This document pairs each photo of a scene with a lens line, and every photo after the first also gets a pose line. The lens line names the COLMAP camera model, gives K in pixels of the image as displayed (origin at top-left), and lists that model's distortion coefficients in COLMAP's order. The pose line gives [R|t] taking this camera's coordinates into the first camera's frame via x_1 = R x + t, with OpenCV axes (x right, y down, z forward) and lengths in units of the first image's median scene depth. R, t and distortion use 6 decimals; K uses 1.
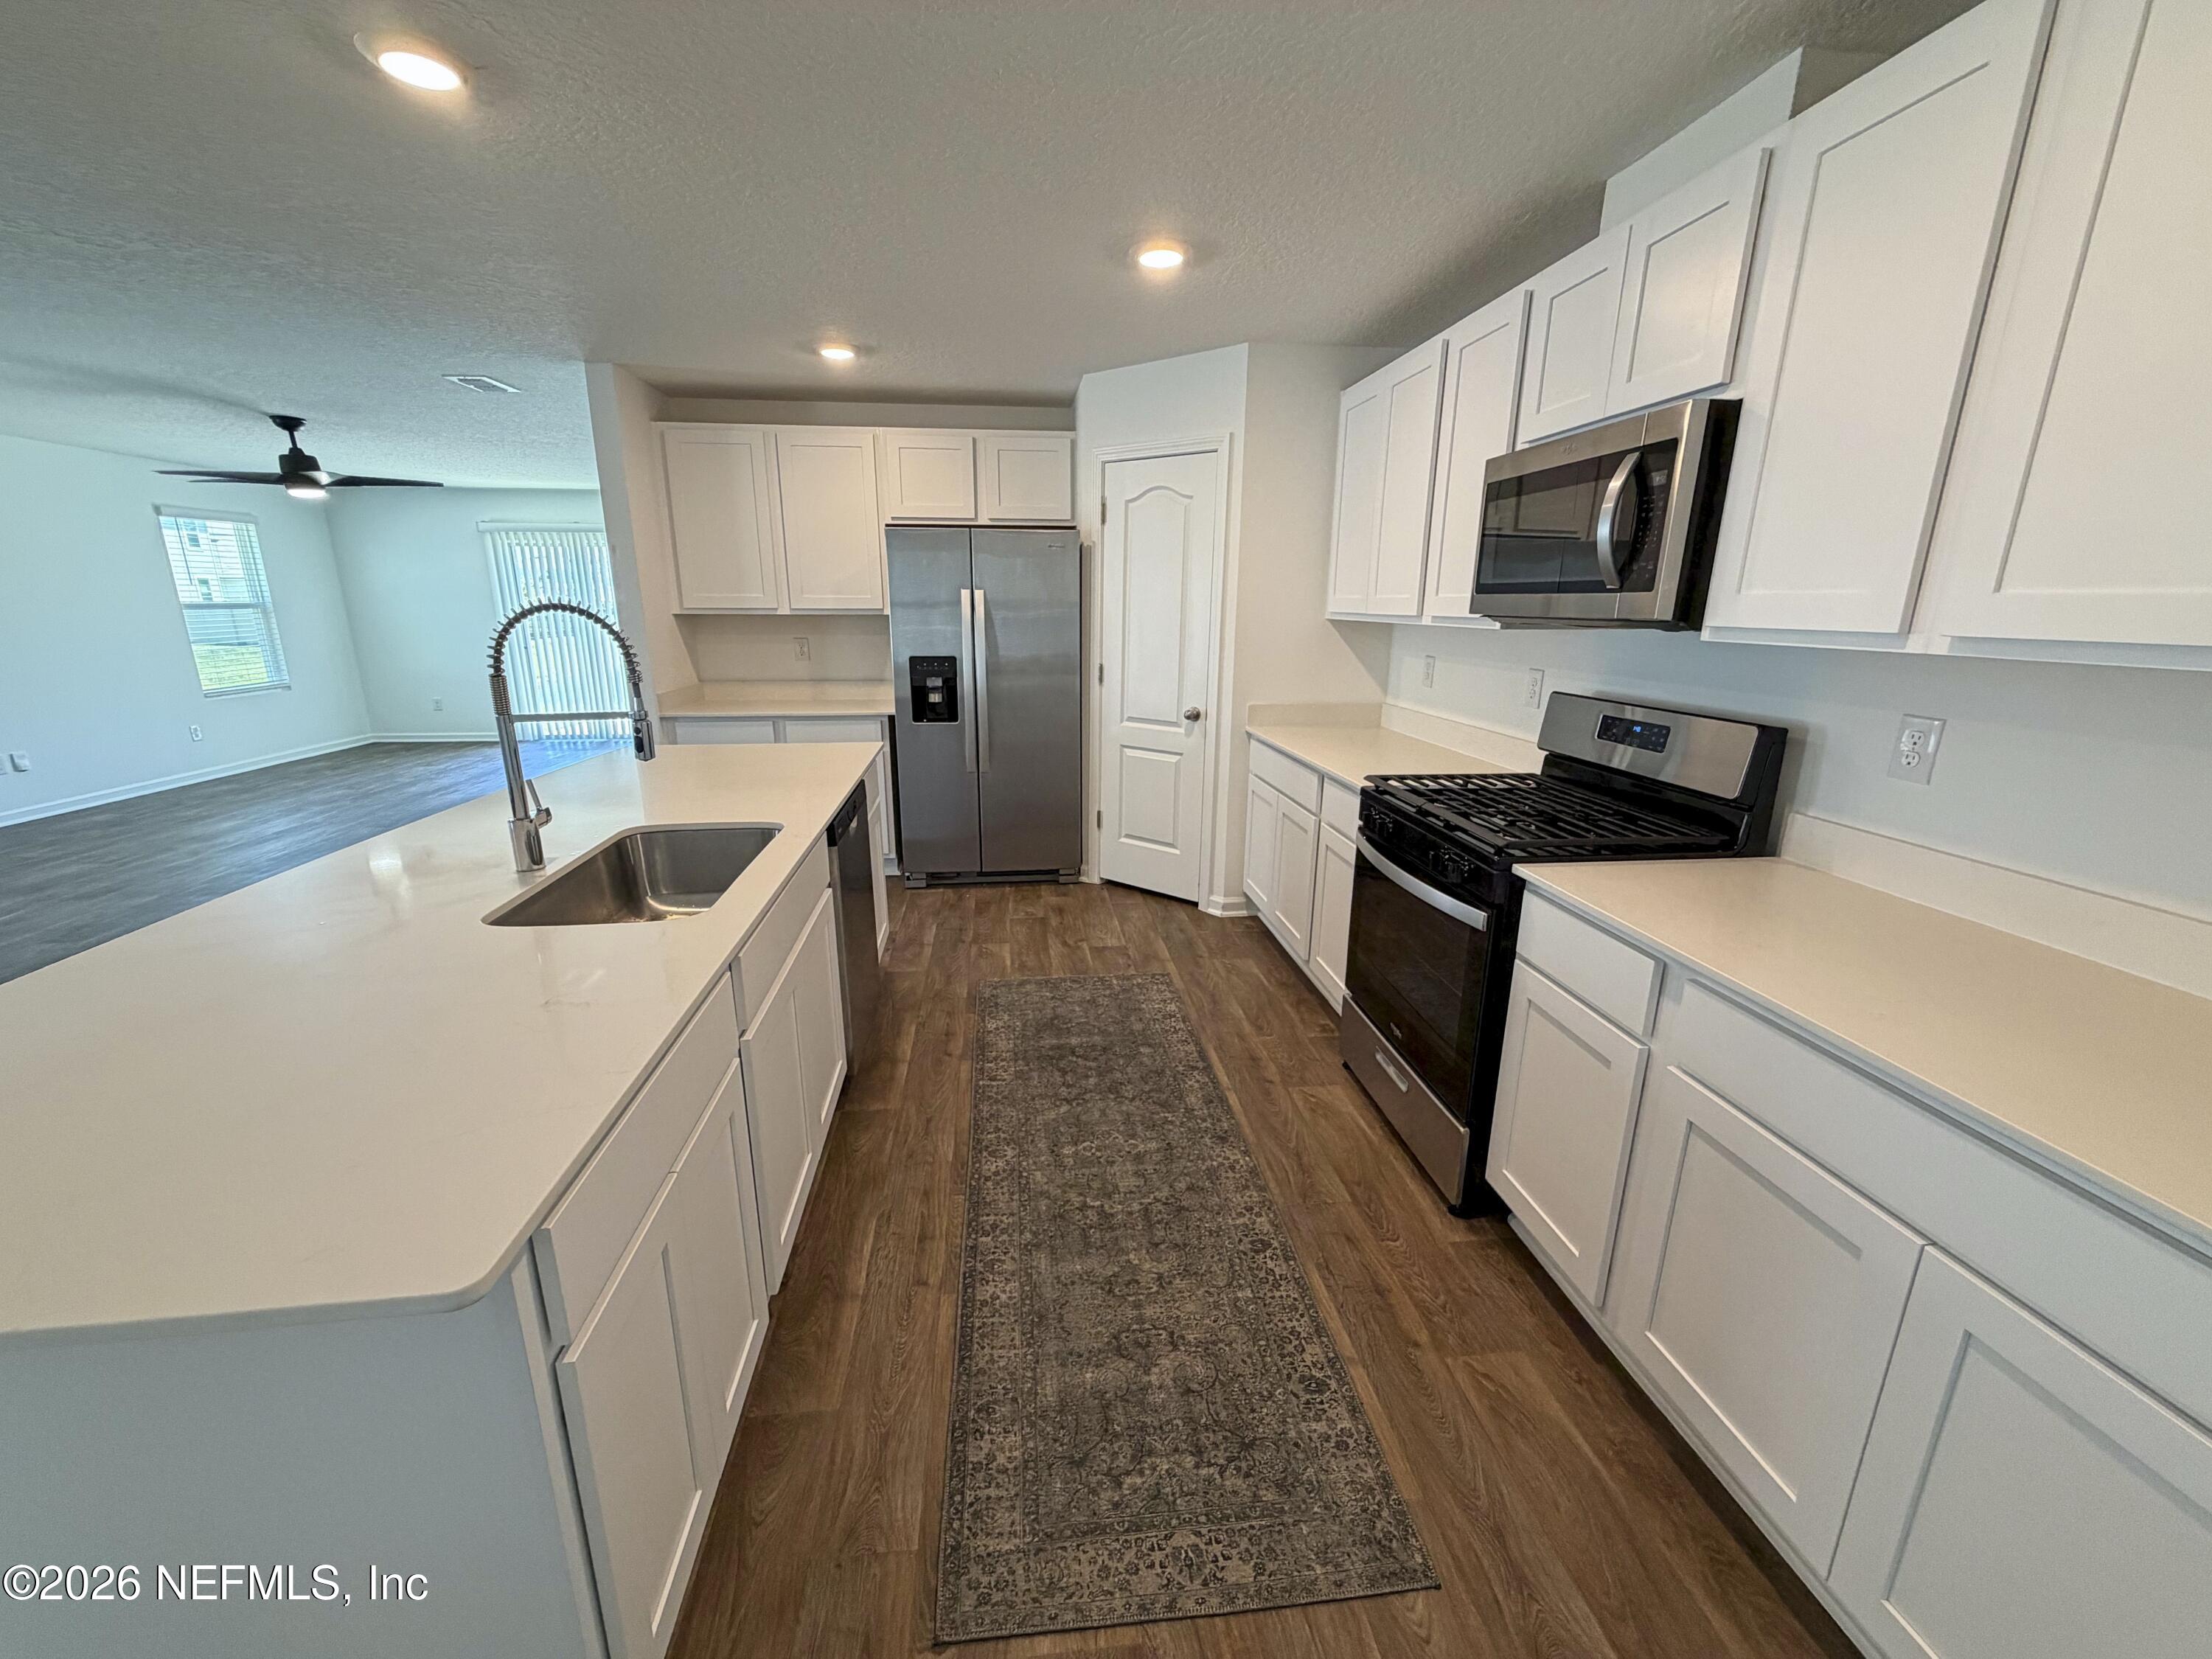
lens RADIAL K [[878.7, 0, 1097.9], [0, 878.7, 830.4], [0, 0, 1]] dist [0.000085, 0.000308]
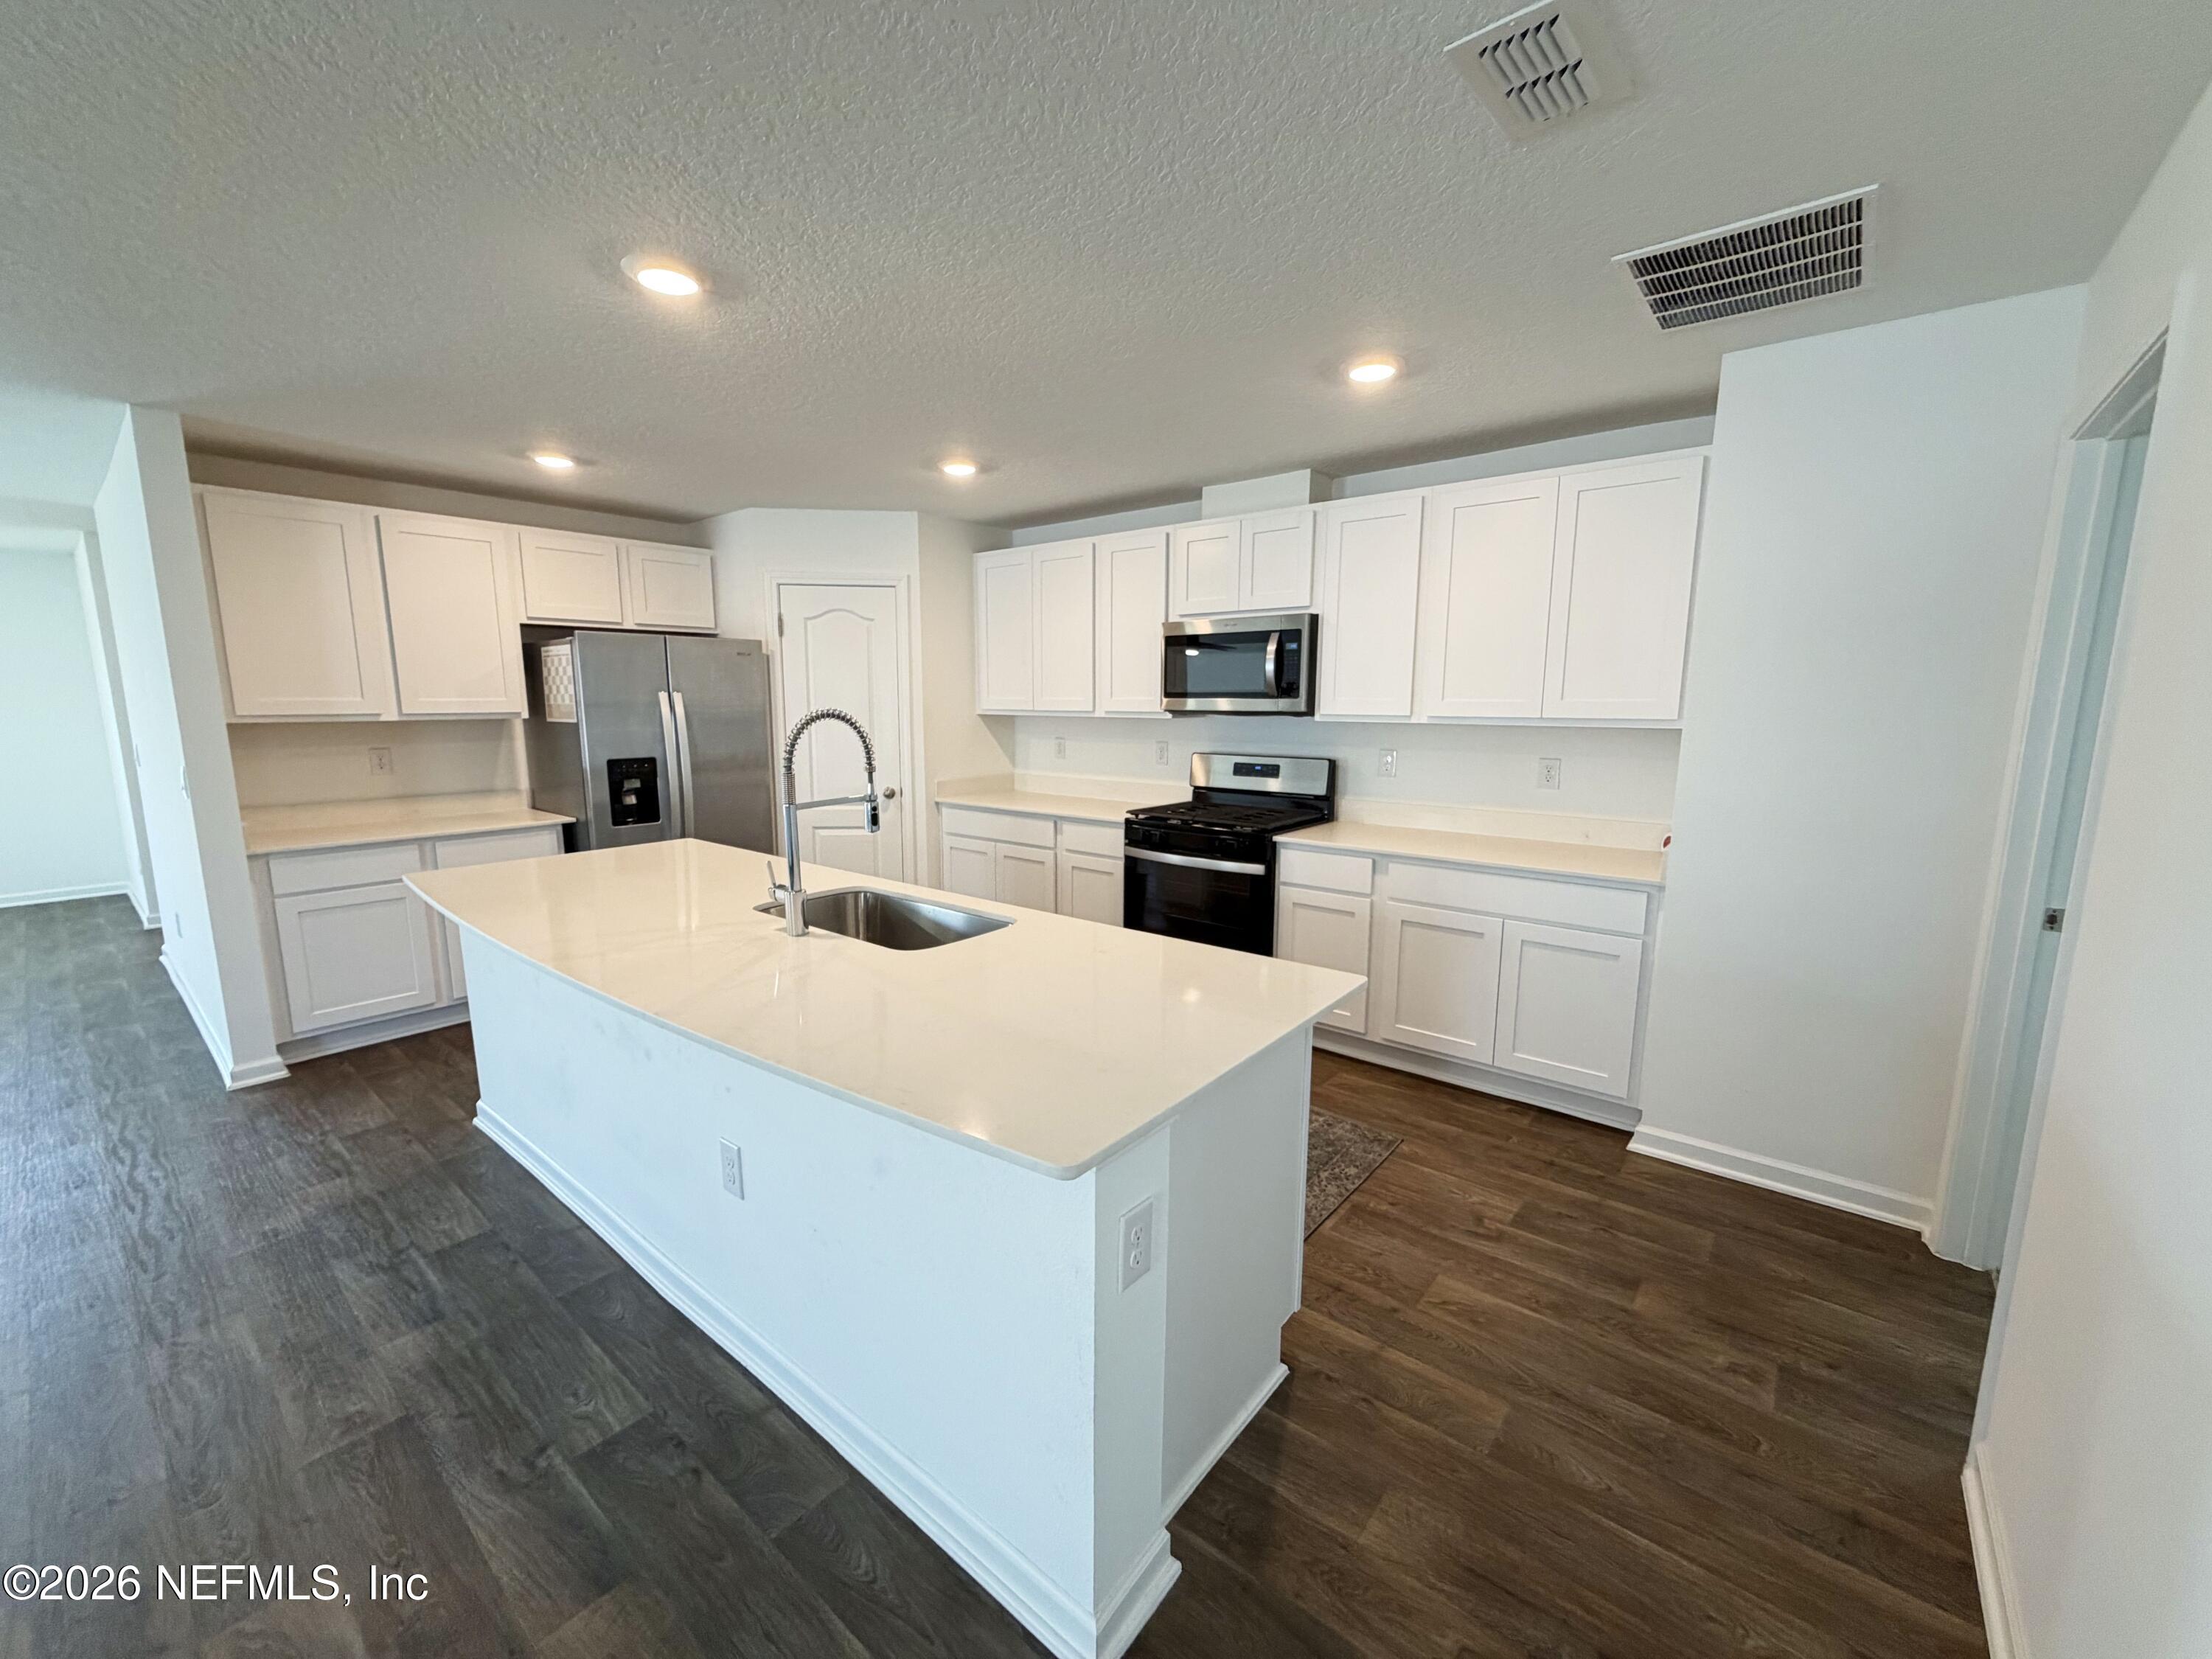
lens RADIAL K [[878.7, 0, 1097.9], [0, 878.7, 830.4], [0, 0, 1]] dist [0.000085, 0.000308]
pose [[0.714055, -0.109261, 0.691511, -0.596071], [0.179621, 0.983275, -0.030117, 0.007737], [-0.676655, 0.145715, 0.721738, -0.071850]]
